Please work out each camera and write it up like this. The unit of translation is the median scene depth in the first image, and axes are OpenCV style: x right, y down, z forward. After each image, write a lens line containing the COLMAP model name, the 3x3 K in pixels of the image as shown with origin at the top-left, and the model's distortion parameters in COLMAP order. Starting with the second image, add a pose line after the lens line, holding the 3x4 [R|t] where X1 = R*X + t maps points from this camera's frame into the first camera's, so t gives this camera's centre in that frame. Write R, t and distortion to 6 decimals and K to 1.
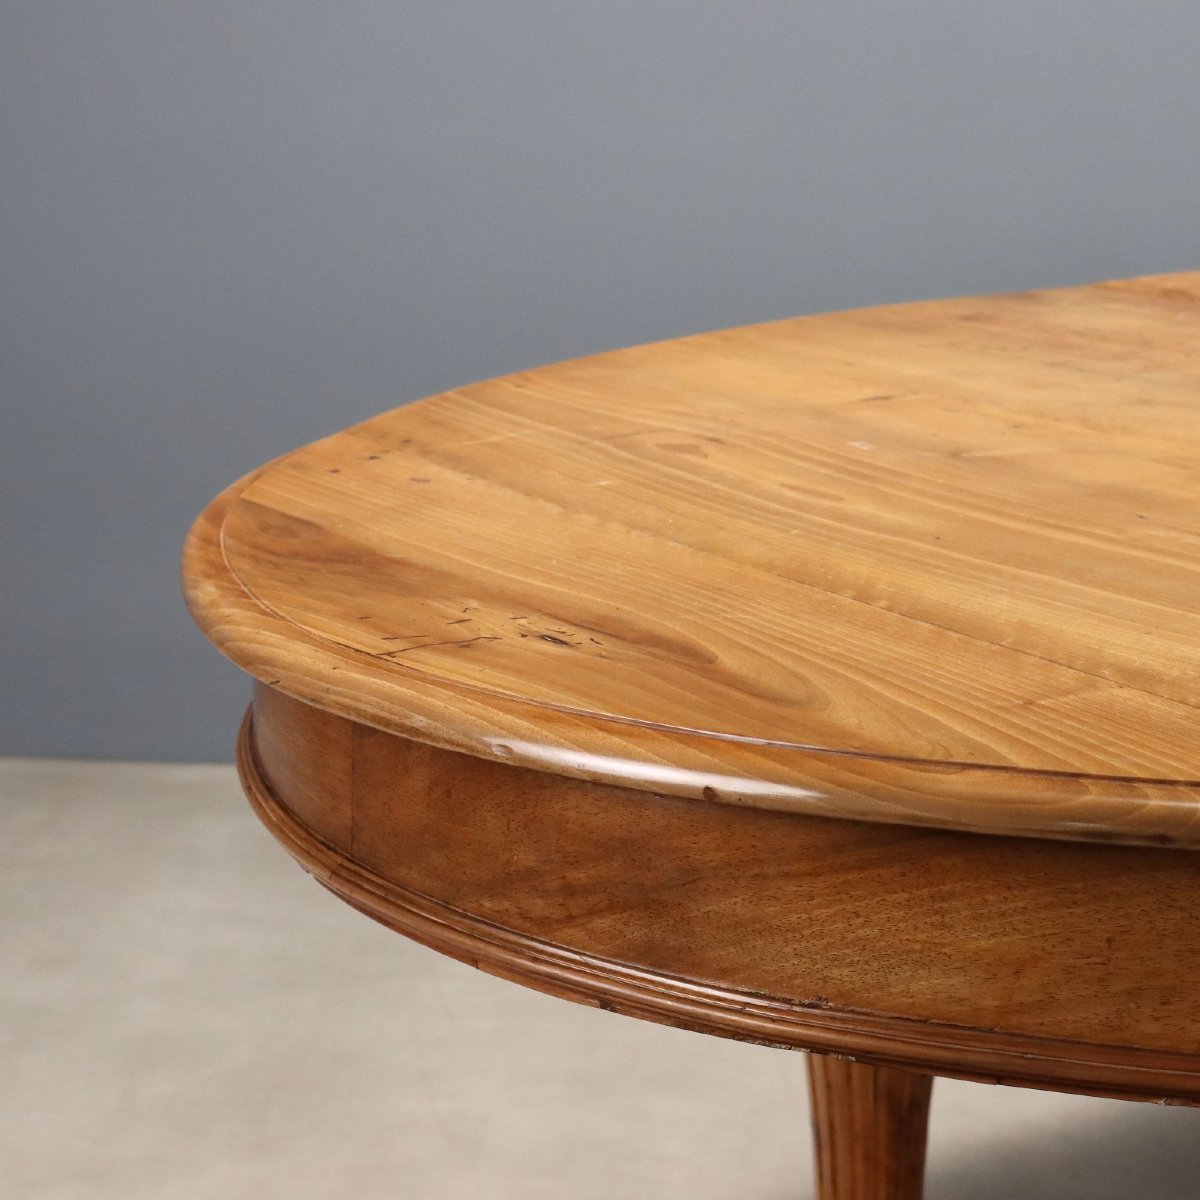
lens RADIAL K [[3106.4, 0, 600.0], [0, 3106.4, 600.0], [0, 0, 1]] dist [0.092243, 0.014085]
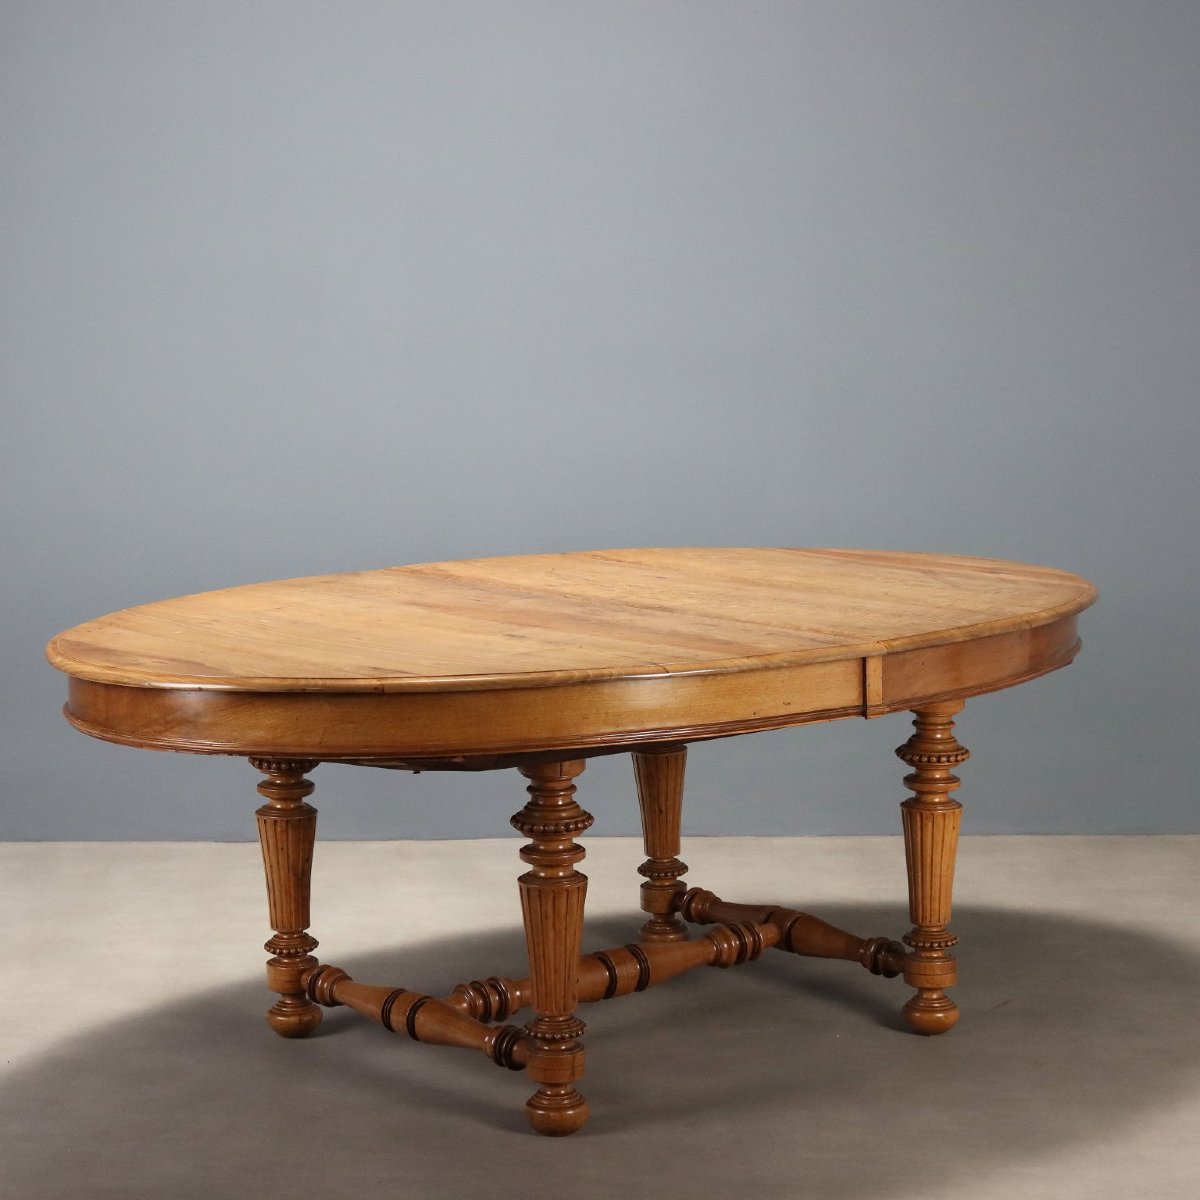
lens RADIAL K [[3106.4, 0, 600.0], [0, 3106.4, 600.0], [0, 0, 1]] dist [0.092243, 0.014085]
pose [[0.992335, -0.023370, 0.121349, 0.050494], [0.035238, 0.994699, -0.096598, 0.286483], [-0.118448, 0.100134, 0.987898, -2.480333]]
